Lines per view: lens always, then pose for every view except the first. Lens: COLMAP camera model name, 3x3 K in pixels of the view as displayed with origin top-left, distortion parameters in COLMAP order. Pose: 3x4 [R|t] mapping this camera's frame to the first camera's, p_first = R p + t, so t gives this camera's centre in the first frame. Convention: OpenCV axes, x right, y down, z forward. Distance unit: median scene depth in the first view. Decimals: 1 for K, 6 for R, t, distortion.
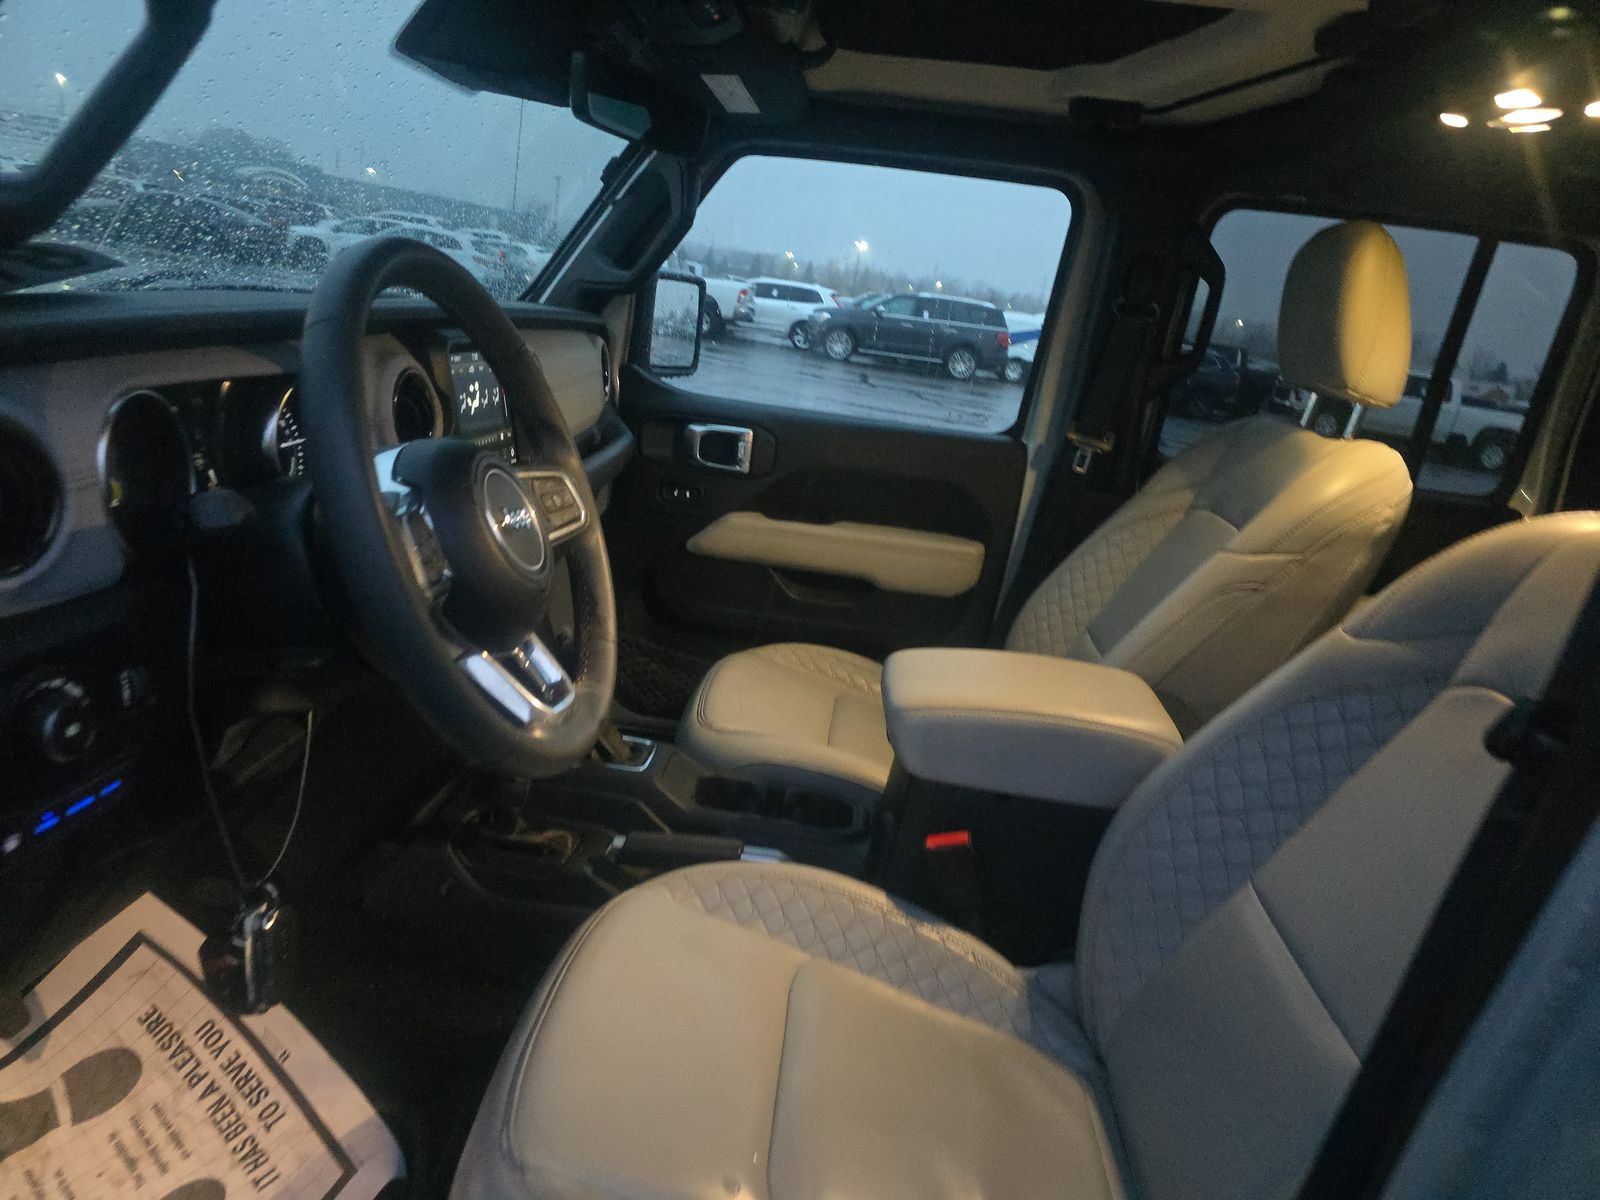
lens RADIAL K [[1066.3, 0, 822.6], [0, 1066.3, 627.6], [0, 0, 1]] dist [0.018573, -0.031545]
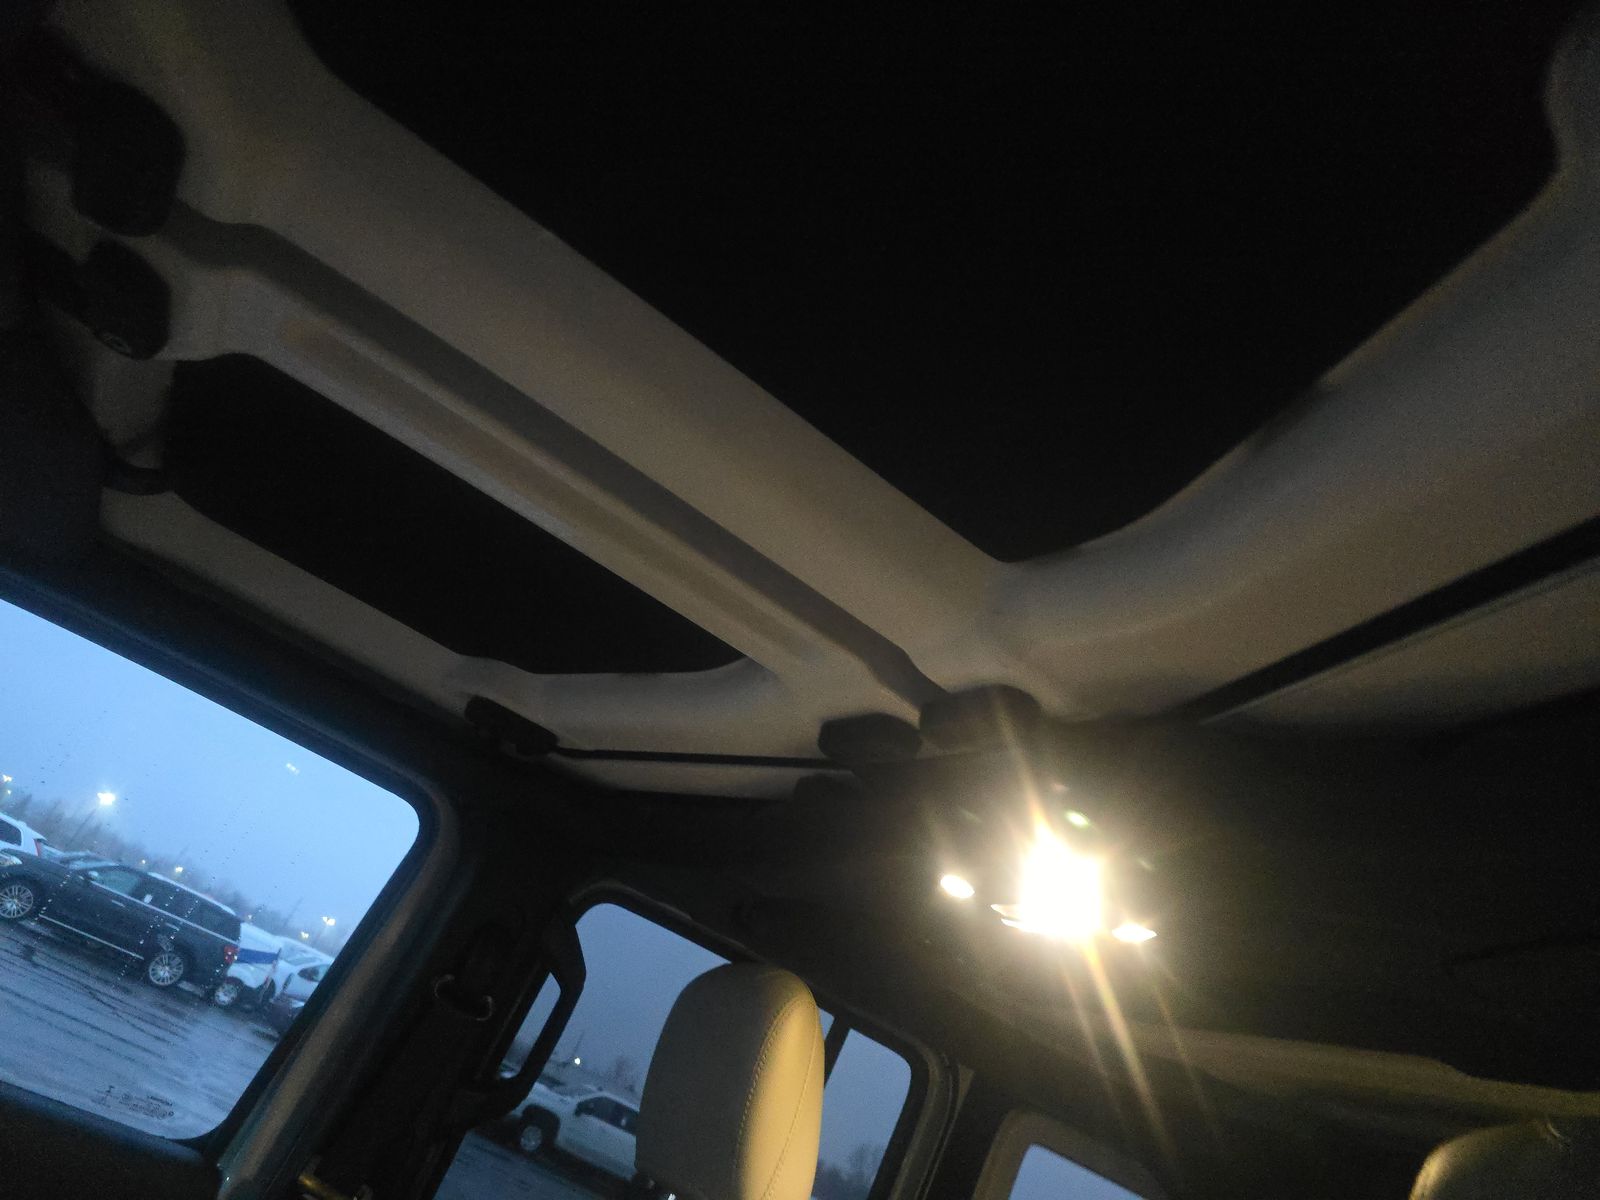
lens RADIAL K [[1066.3, 0, 822.6], [0, 1066.3, 627.6], [0, 0, 1]] dist [0.018573, -0.031545]
pose [[0.762250, 0.429275, 0.484457, 0.032381], [-0.077178, 0.803382, -0.590441, -0.099653], [-0.642666, 0.412674, 0.645508, 0.305292]]
